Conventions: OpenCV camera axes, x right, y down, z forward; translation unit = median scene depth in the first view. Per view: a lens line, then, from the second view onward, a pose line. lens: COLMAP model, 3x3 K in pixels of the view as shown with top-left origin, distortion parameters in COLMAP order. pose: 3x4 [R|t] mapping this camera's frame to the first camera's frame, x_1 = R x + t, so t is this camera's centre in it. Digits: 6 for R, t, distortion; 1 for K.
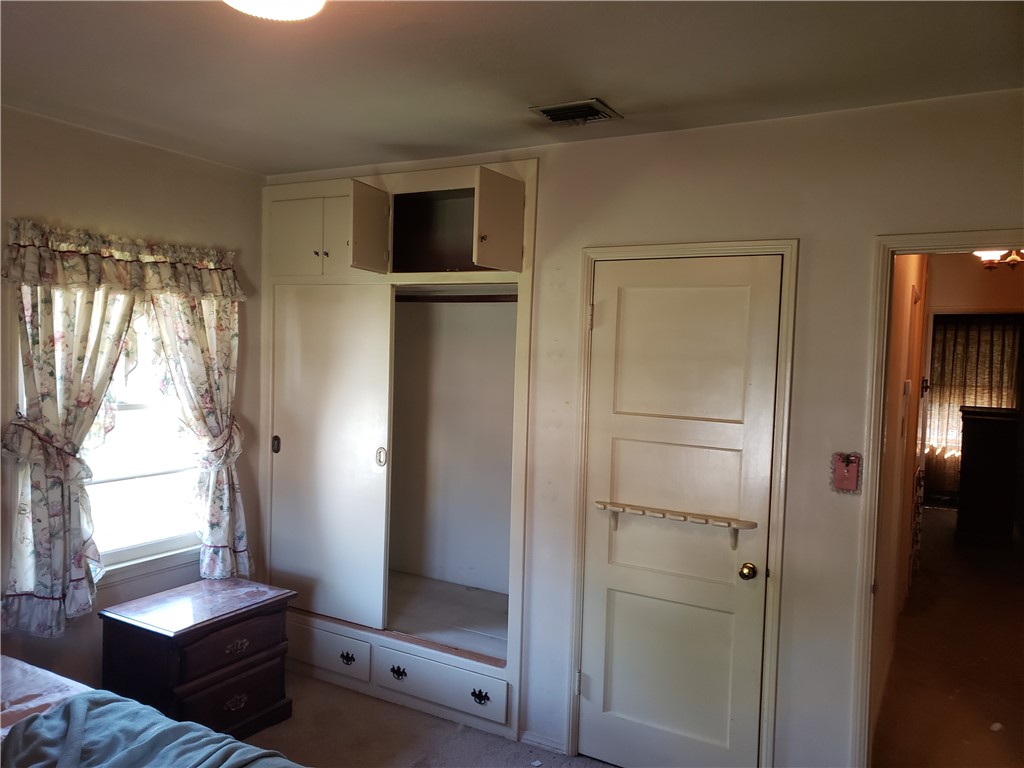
lens RADIAL K [[782.2, 0, 512.0], [0, 782.2, 384.0], [0, 0, 1]] dist [0.061597, -0.003891]
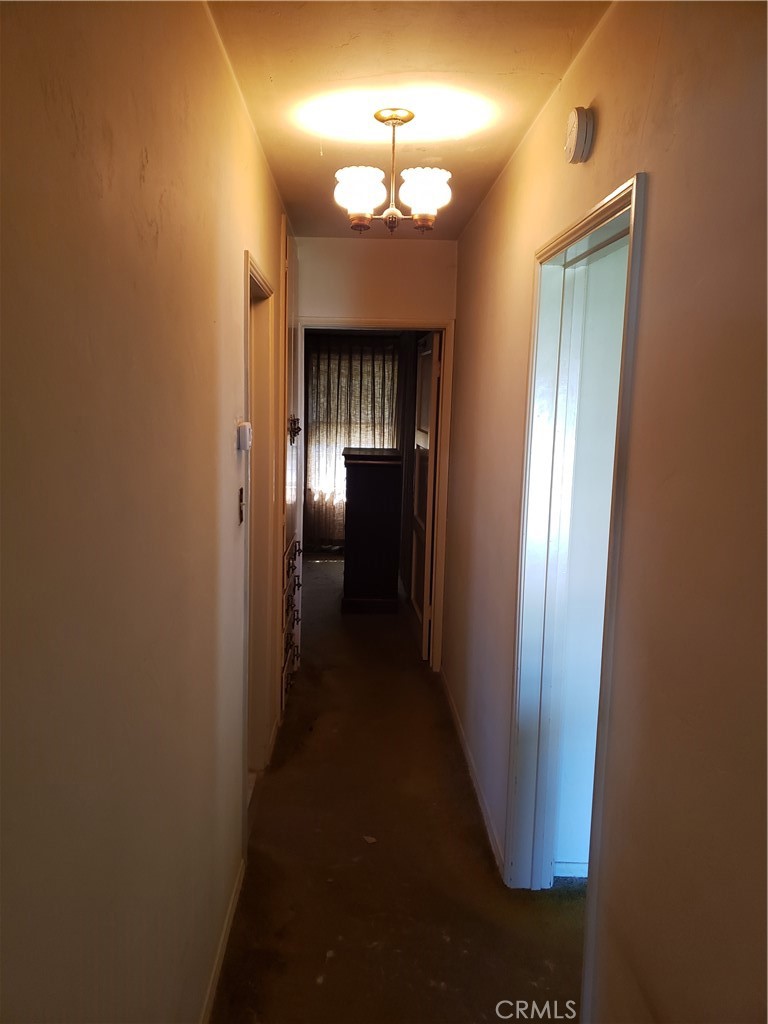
lens RADIAL K [[782.2, 0, 384.0], [0, 782.2, 512.0], [0, 0, 1]] dist [0.061597, -0.003891]
pose [[0.852406, -0.085647, 0.515819, 0.171694], [0.026982, 0.992384, 0.120188, -0.004108], [-0.522184, -0.088532, 0.848225, 0.279245]]
